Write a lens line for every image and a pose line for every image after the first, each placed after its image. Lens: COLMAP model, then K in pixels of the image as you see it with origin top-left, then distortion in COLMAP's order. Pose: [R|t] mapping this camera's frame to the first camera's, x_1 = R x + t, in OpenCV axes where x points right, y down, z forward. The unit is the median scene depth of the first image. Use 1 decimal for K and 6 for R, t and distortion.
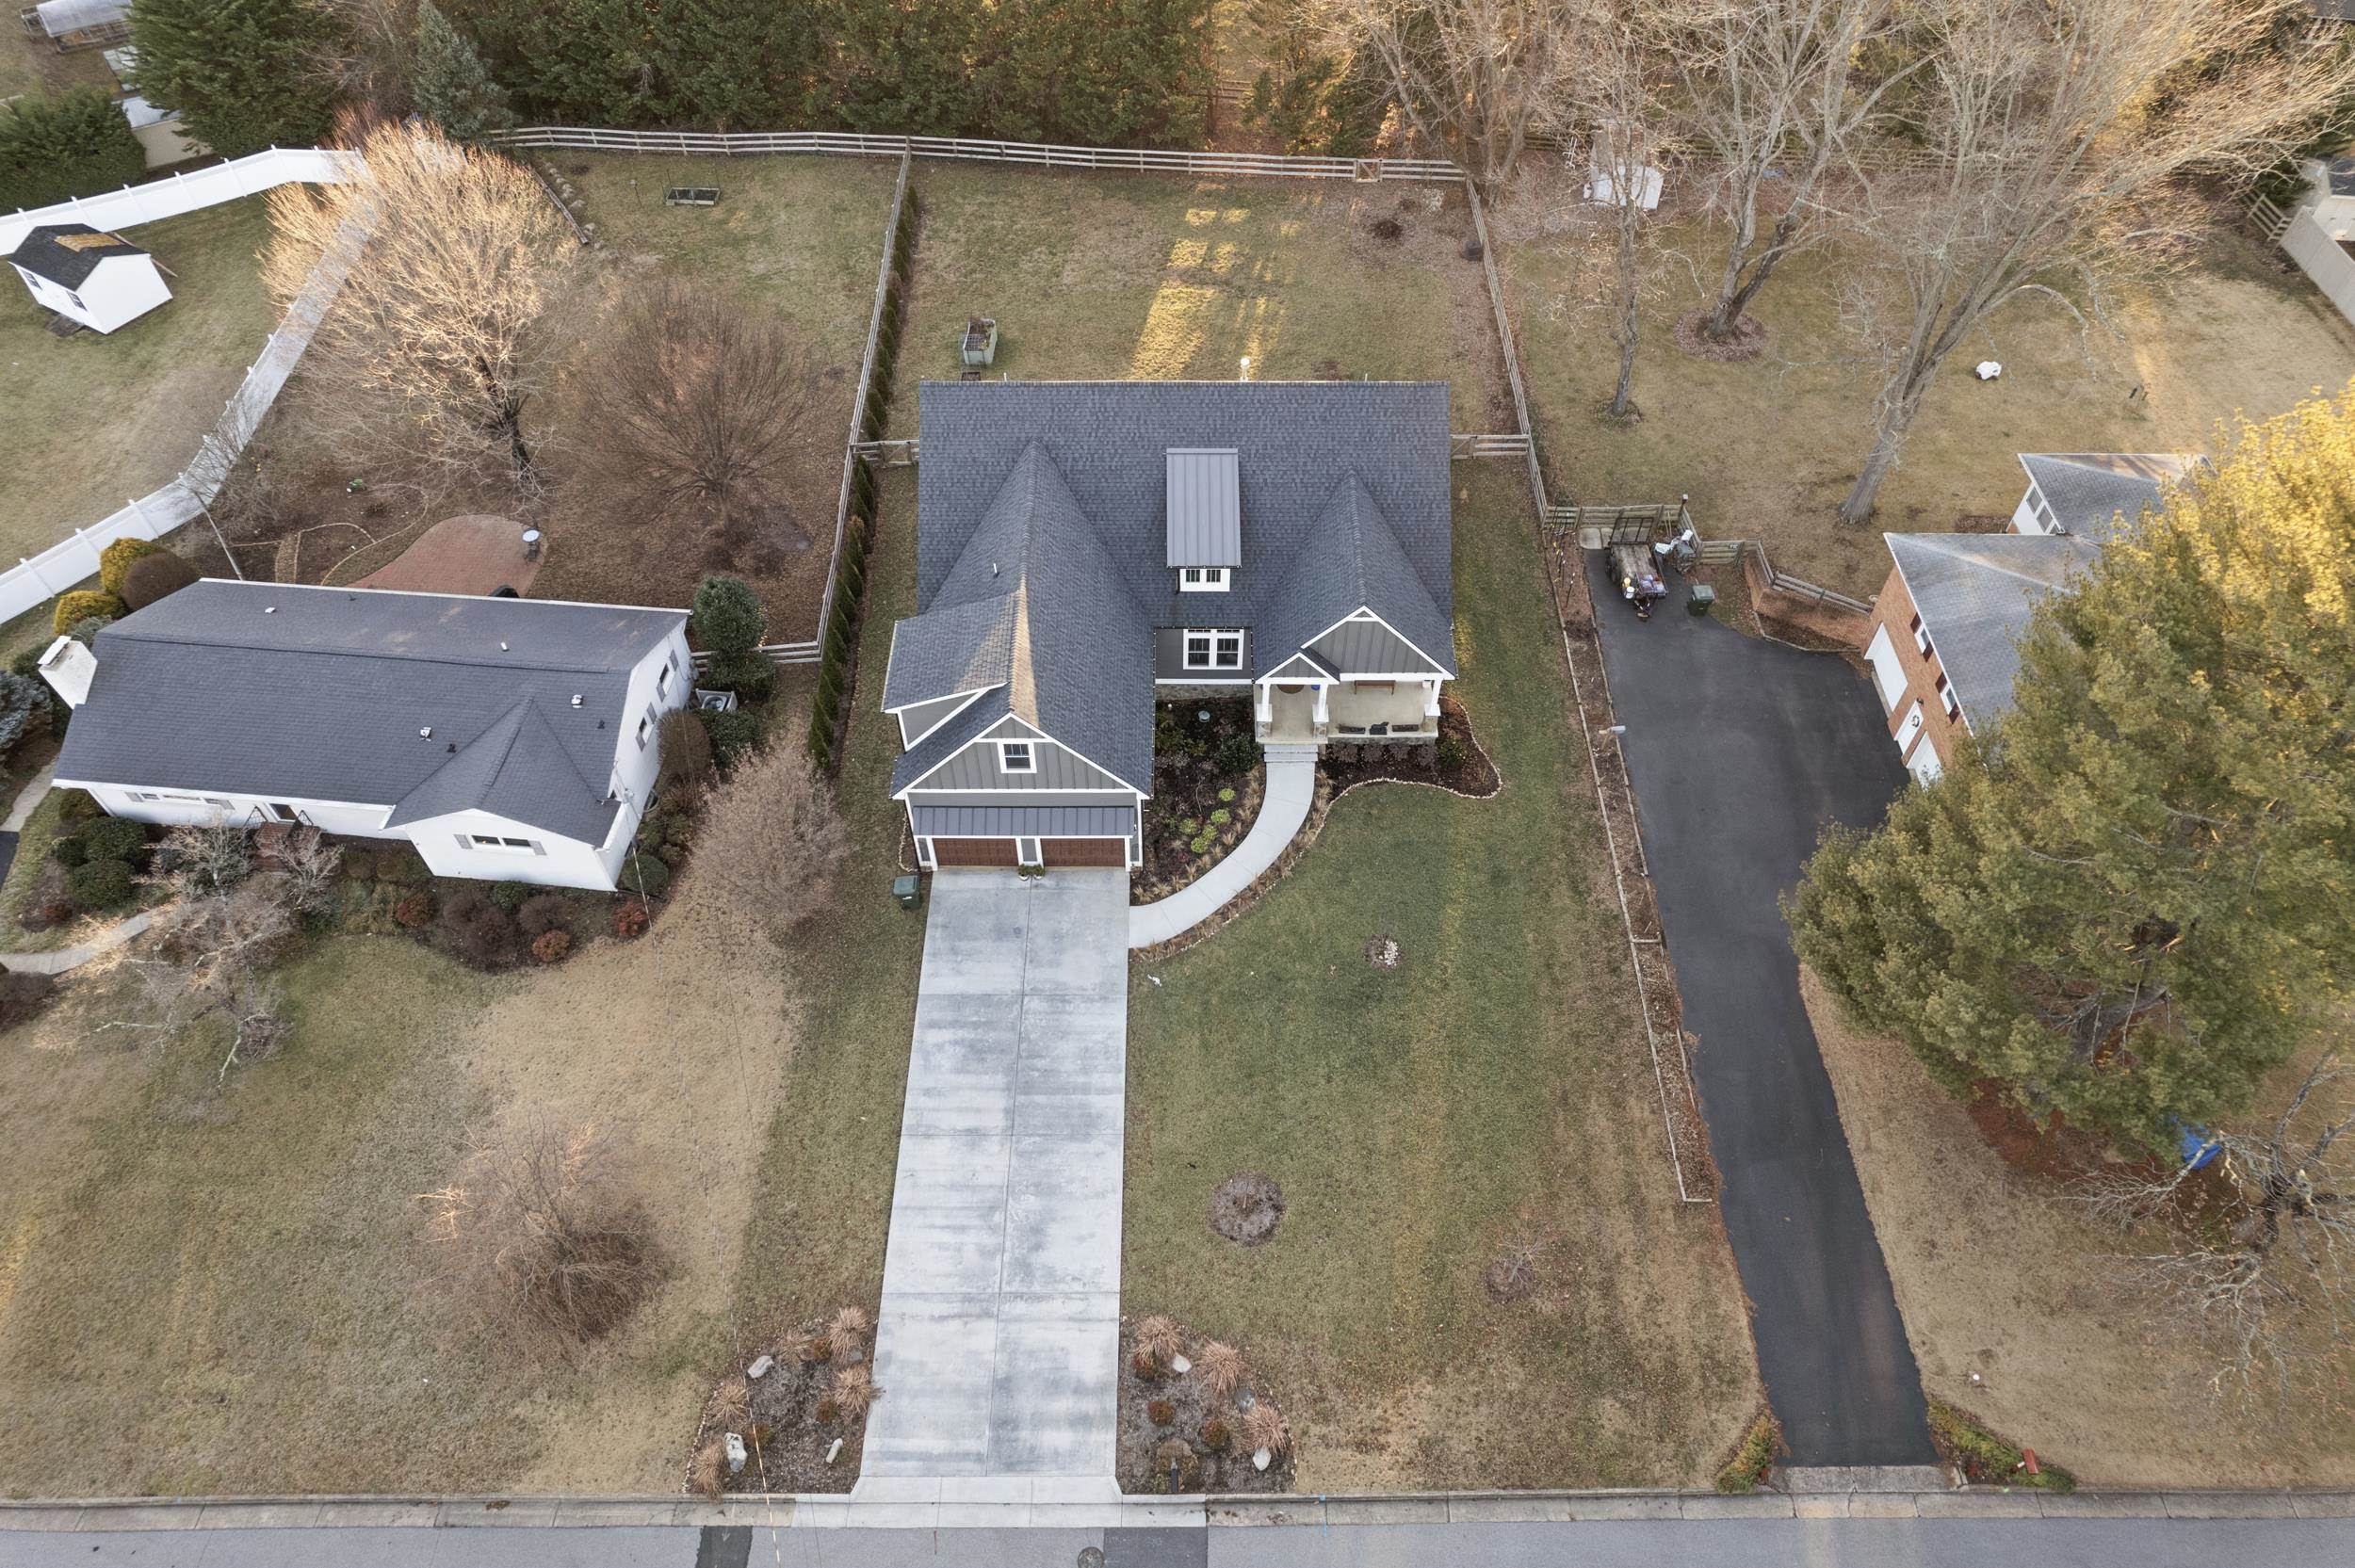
lens RADIAL K [[1500.9, 0, 1172.4], [0, 1500.9, 776.8], [0, 0, 1]] dist [-0.051095, -0.001052]
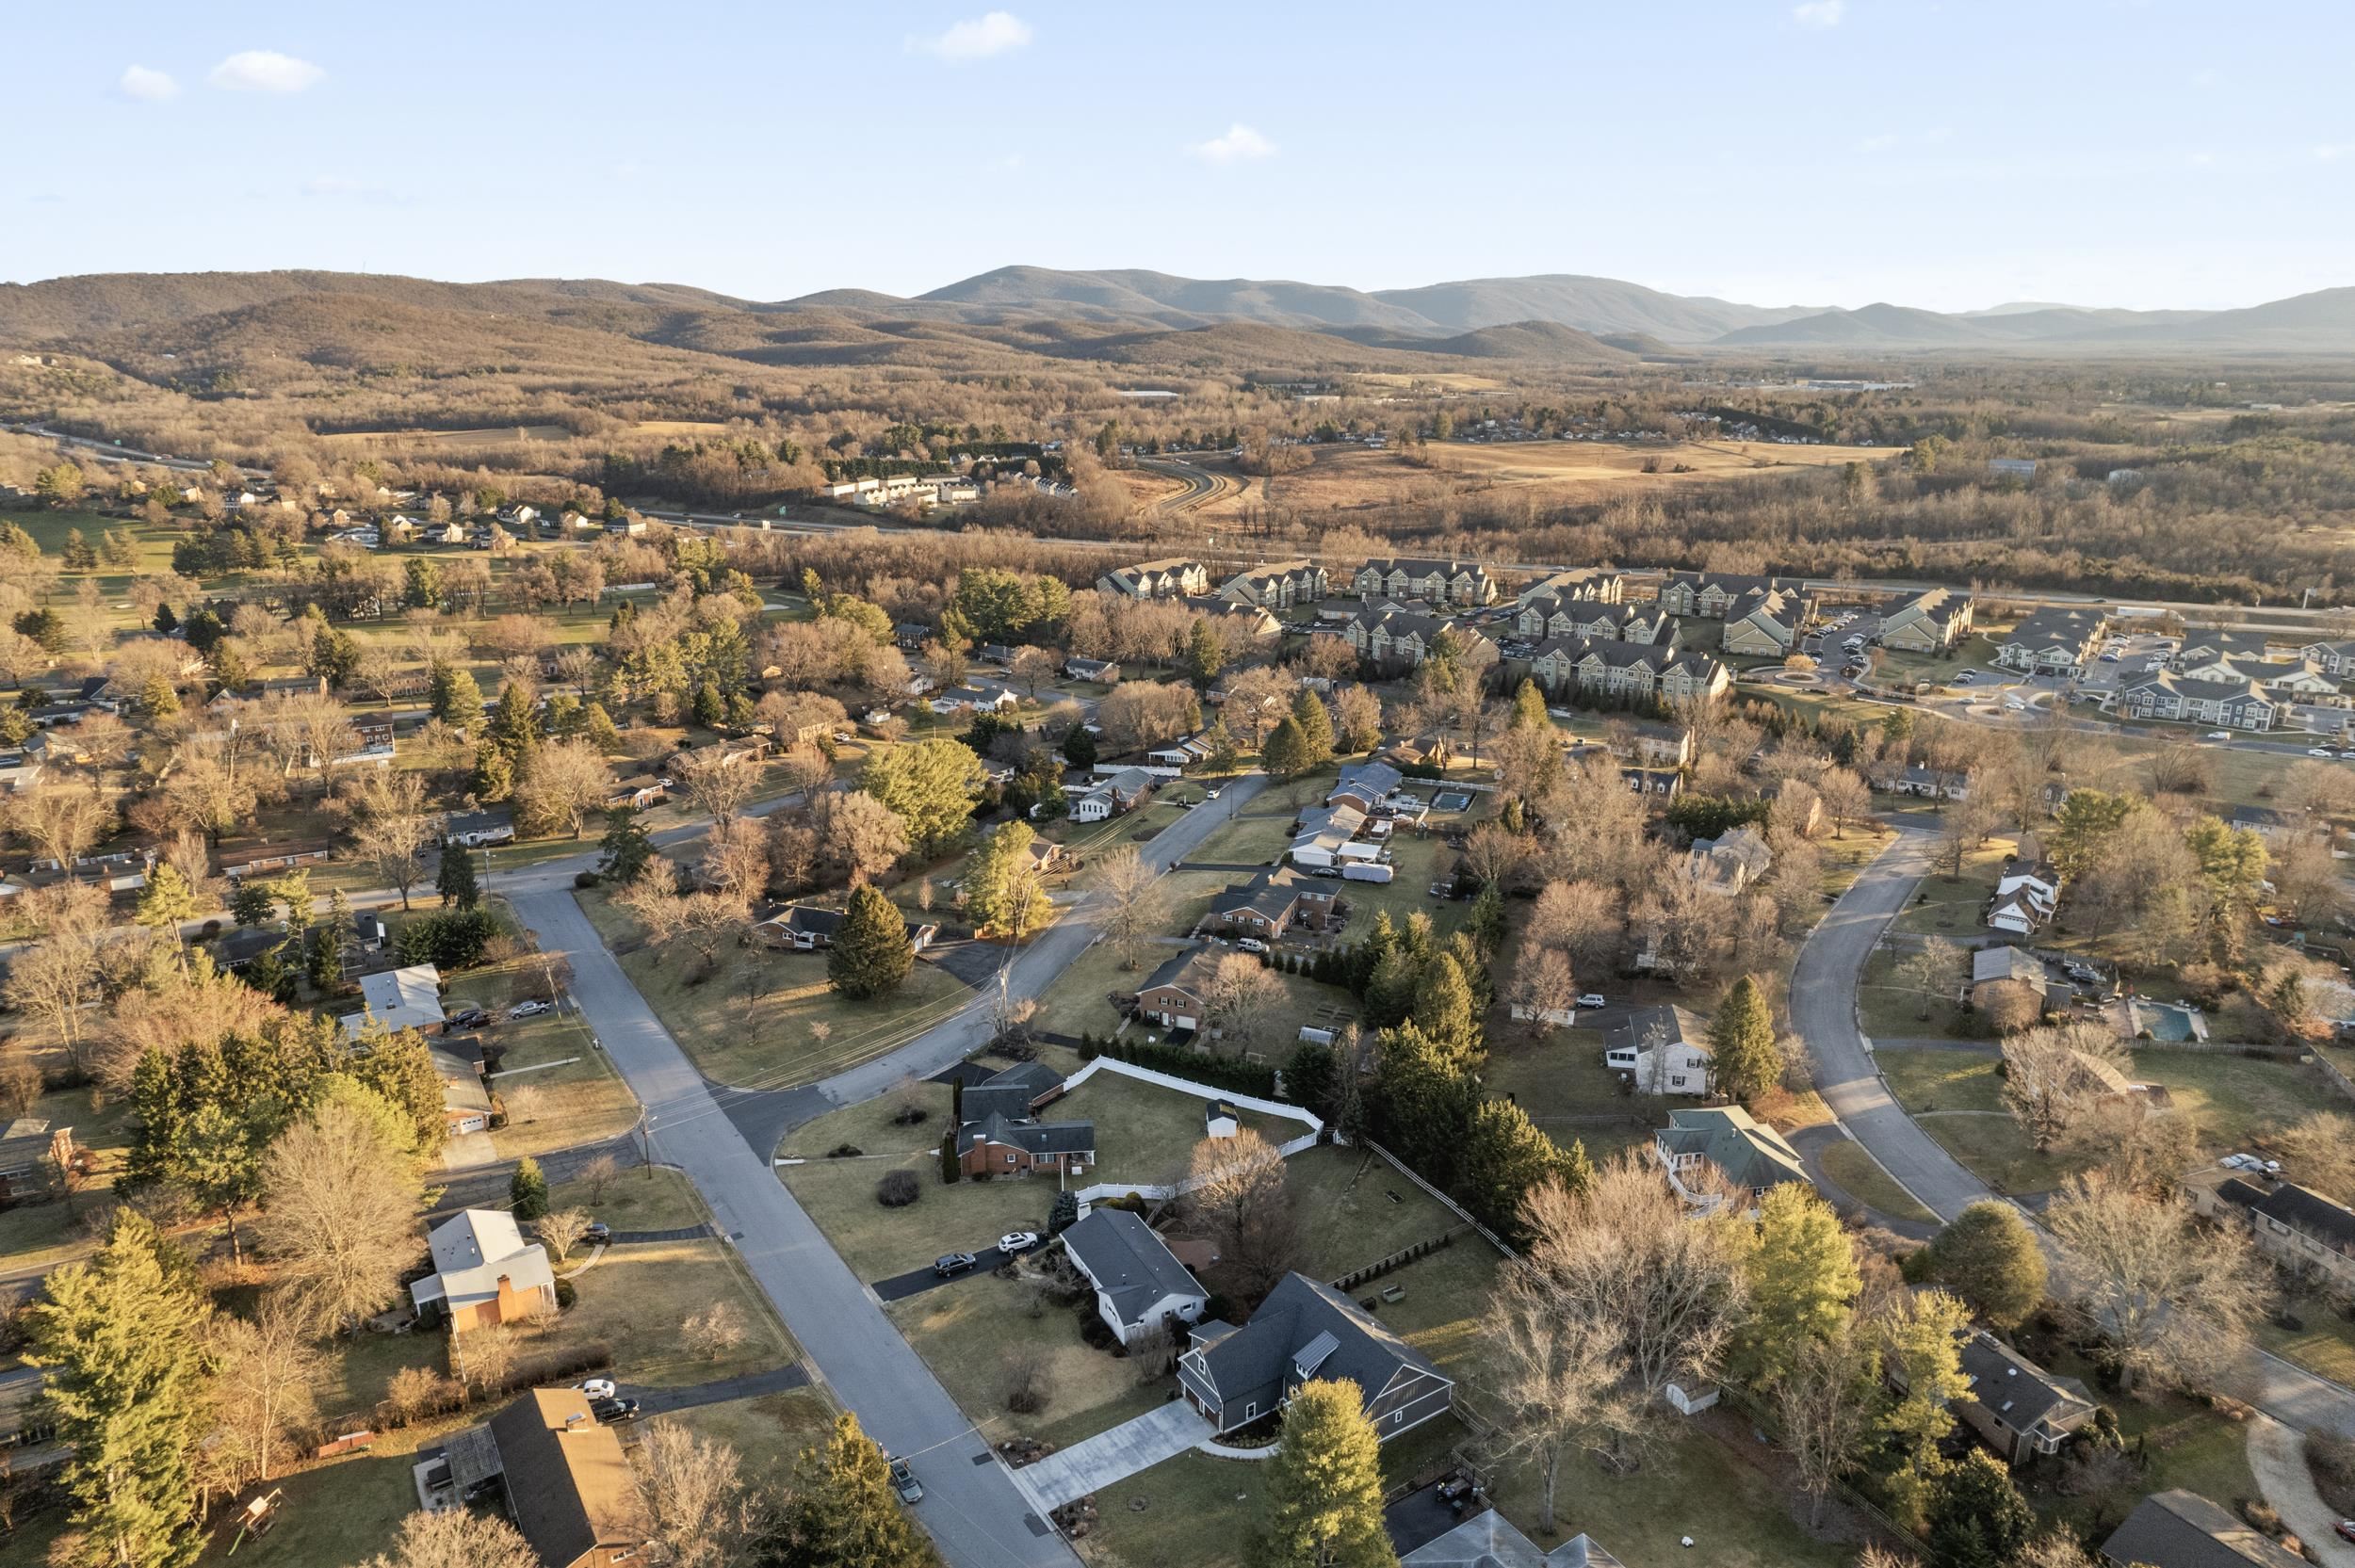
lens RADIAL K [[1500.9, 0, 1172.4], [0, 1500.9, 776.8], [0, 0, 1]] dist [-0.051095, -0.001052]
pose [[0.539378, 0.234837, -0.808655, 2.077841], [-0.652590, 0.723477, -0.225180, -0.160557], [0.532163, 0.649178, 0.543480, -1.557580]]
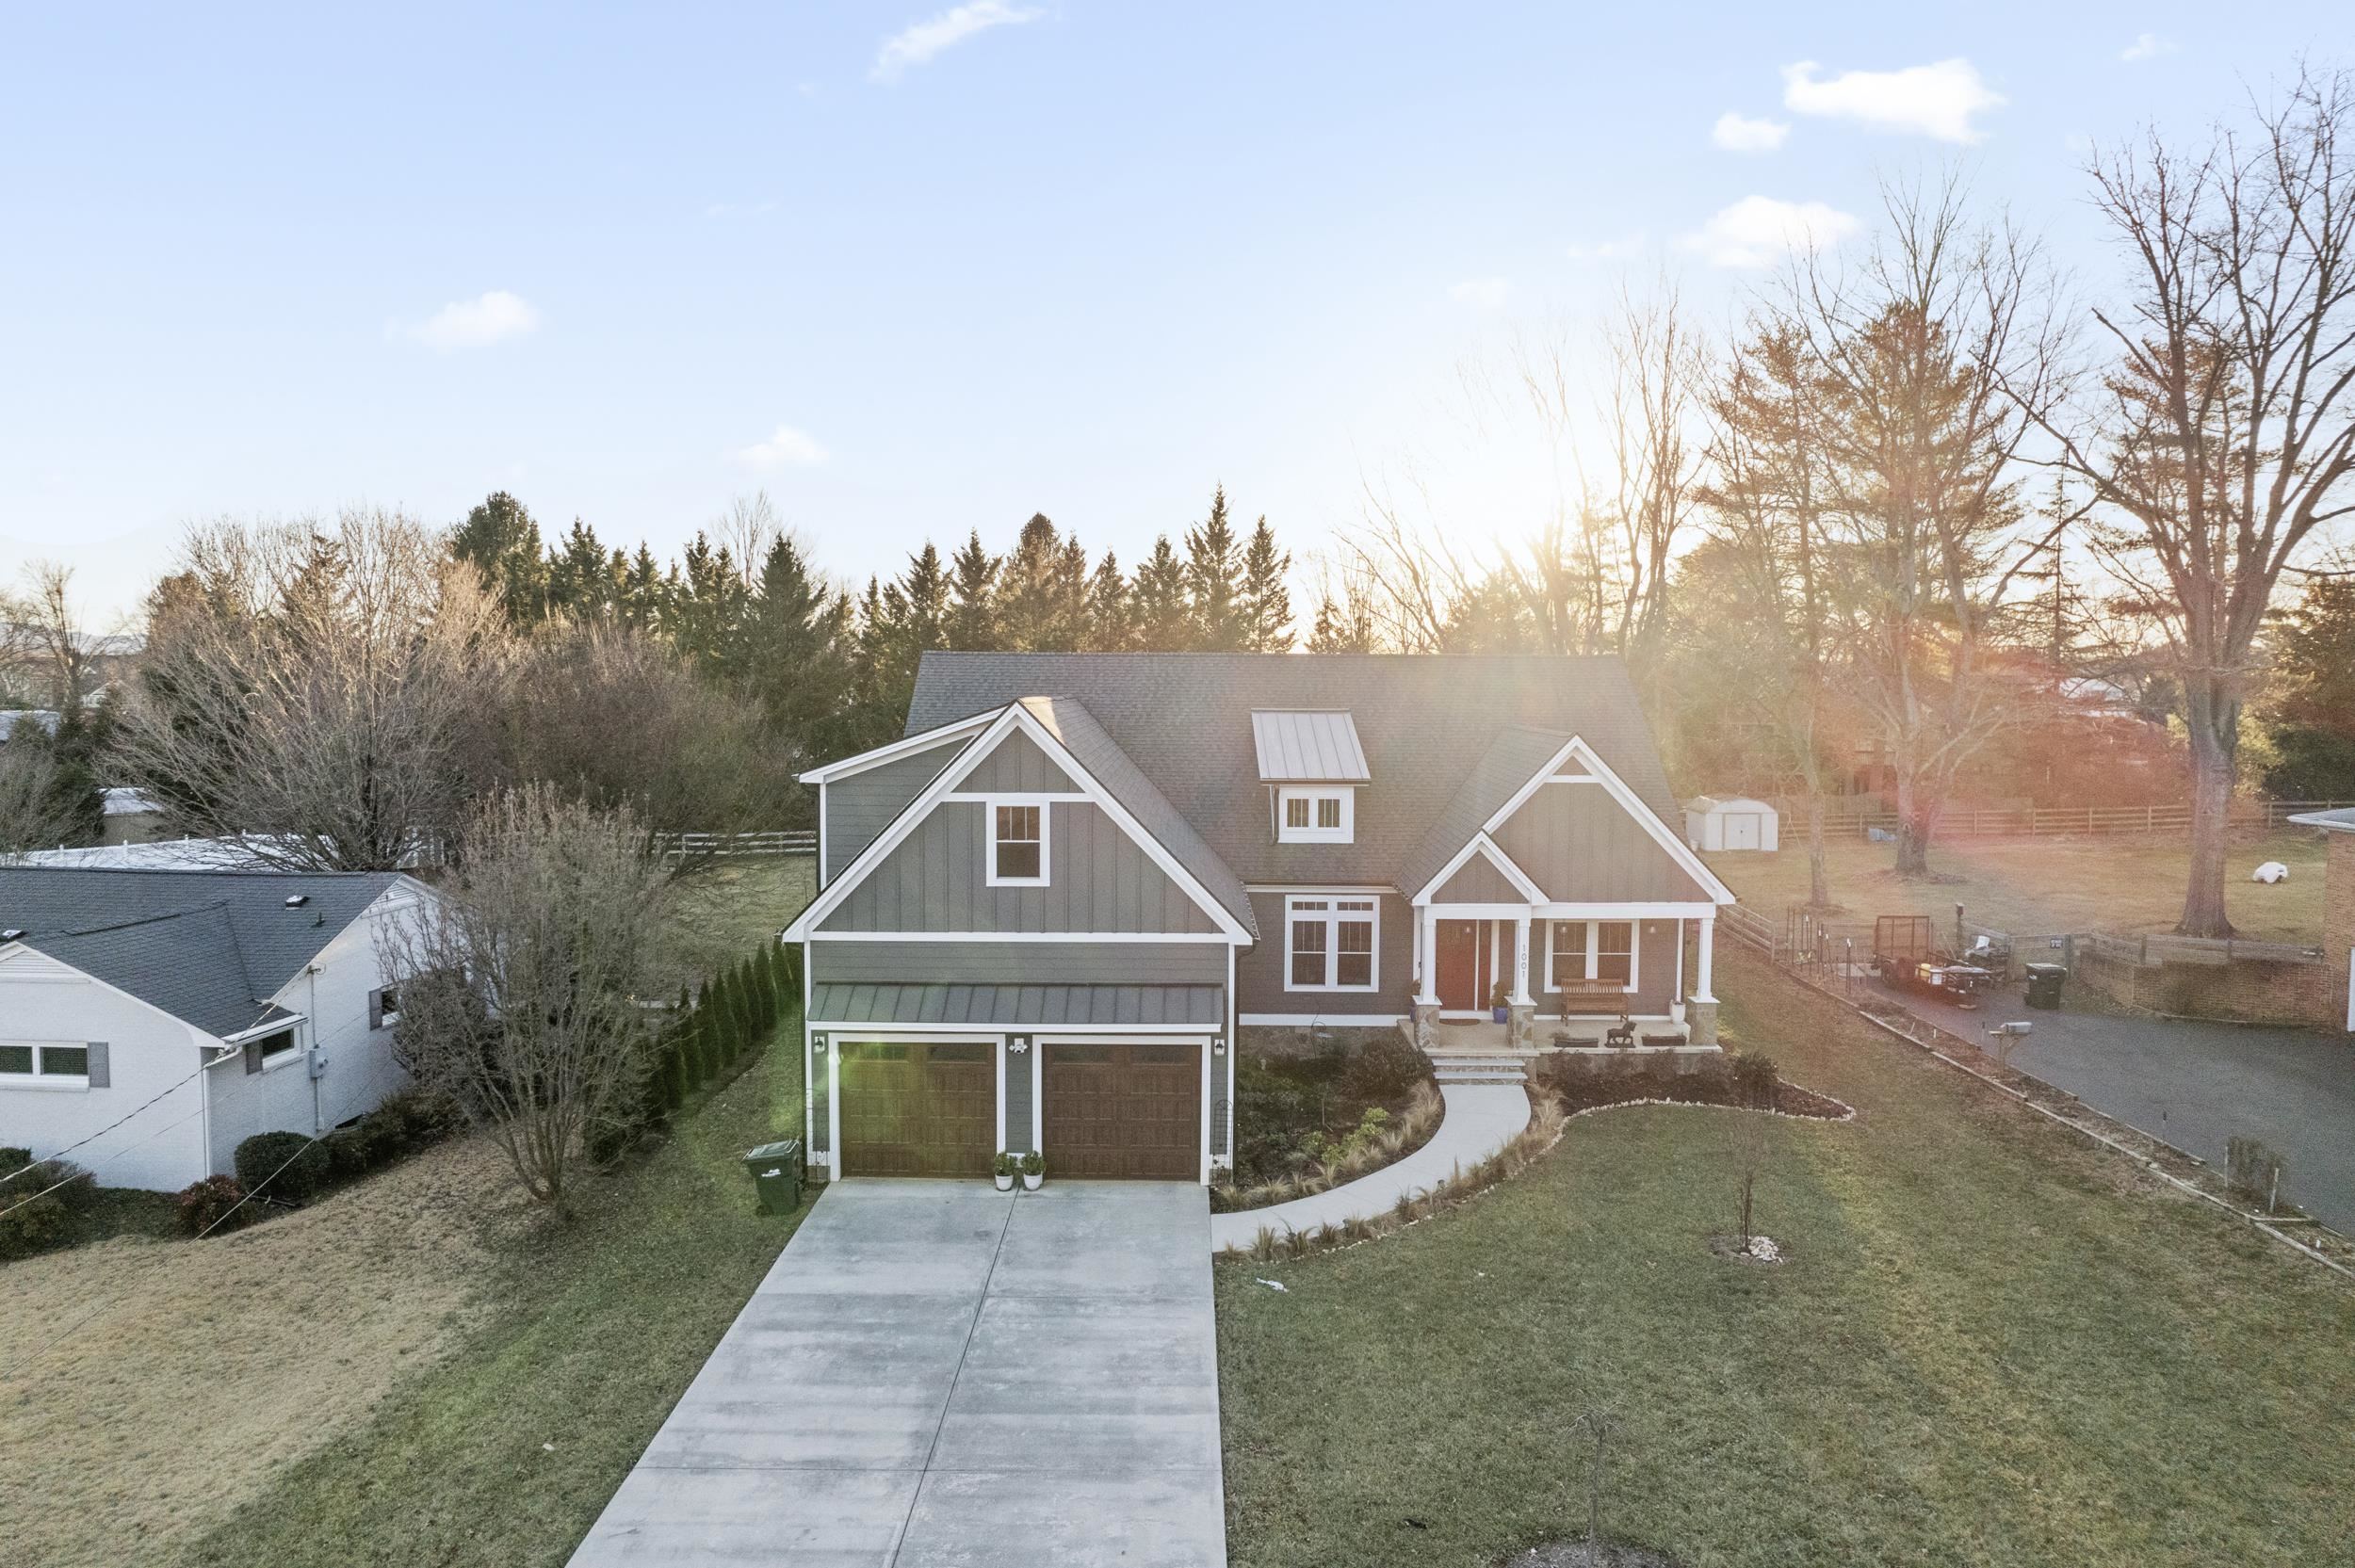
lens RADIAL K [[1502.4, 0, 1170.4], [0, 1502.4, 785.9], [0, 0, 1]] dist [-0.084814, 0.074324]
pose [[0.999962, 0.006946, -0.005349, -0.041132], [-0.008637, 0.675833, -0.737004, 0.364121], [-0.001504, 0.737022, 0.675867, 0.570181]]
